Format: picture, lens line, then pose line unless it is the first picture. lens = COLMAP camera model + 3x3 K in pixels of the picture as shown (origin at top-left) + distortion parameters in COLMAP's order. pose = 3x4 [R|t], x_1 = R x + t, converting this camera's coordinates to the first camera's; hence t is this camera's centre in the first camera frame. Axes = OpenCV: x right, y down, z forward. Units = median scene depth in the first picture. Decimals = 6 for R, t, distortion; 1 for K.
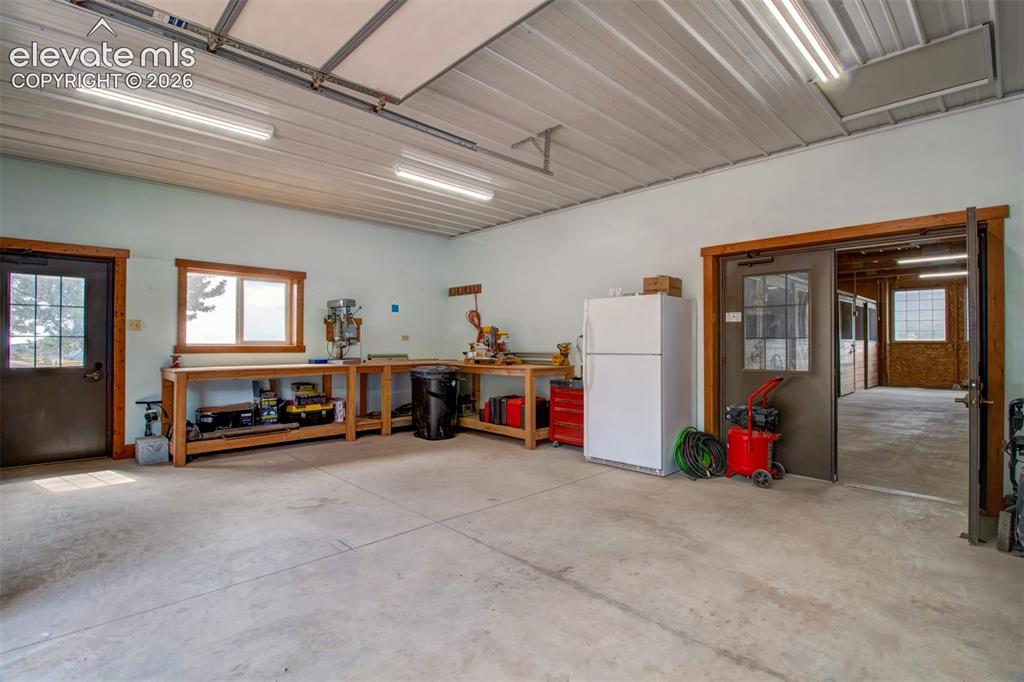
lens RADIAL K [[485.5, 0, 512.7], [0, 485.5, 342.0], [0, 0, 1]] dist [0.009438, 0.001752]
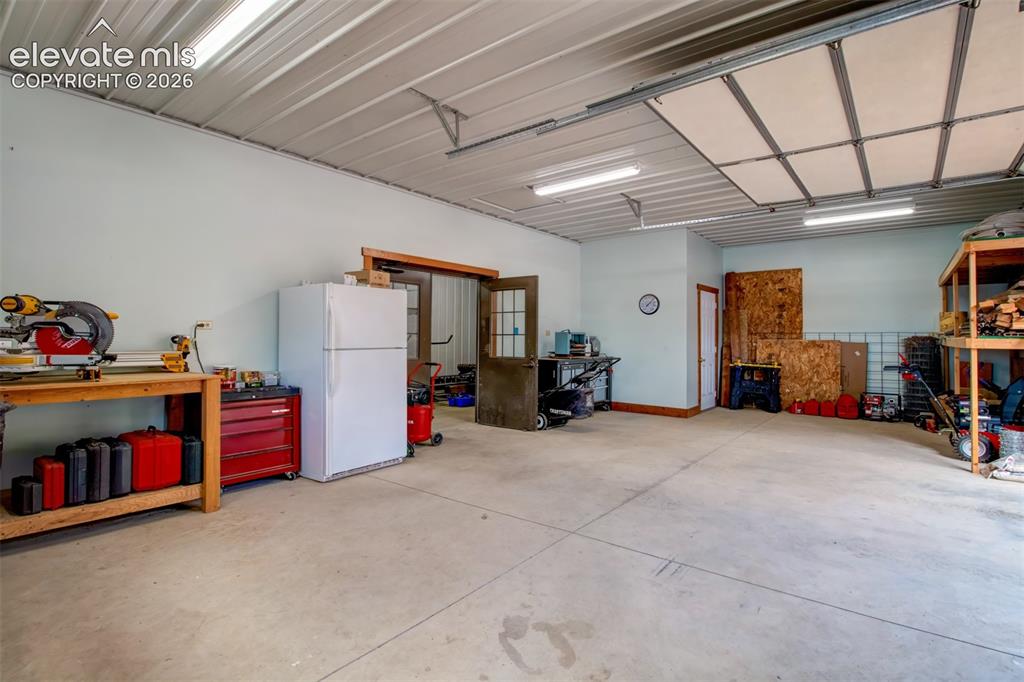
lens RADIAL K [[485.5, 0, 513.5], [0, 485.5, 338.5], [0, 0, 1]] dist [0.009438, 0.001752]
pose [[-0.134776, -0.000087, 0.990876, -1.190182], [-0.015118, 0.999884, -0.001968, 0.012160], [-0.990761, -0.015245, -0.134761, 1.414404]]
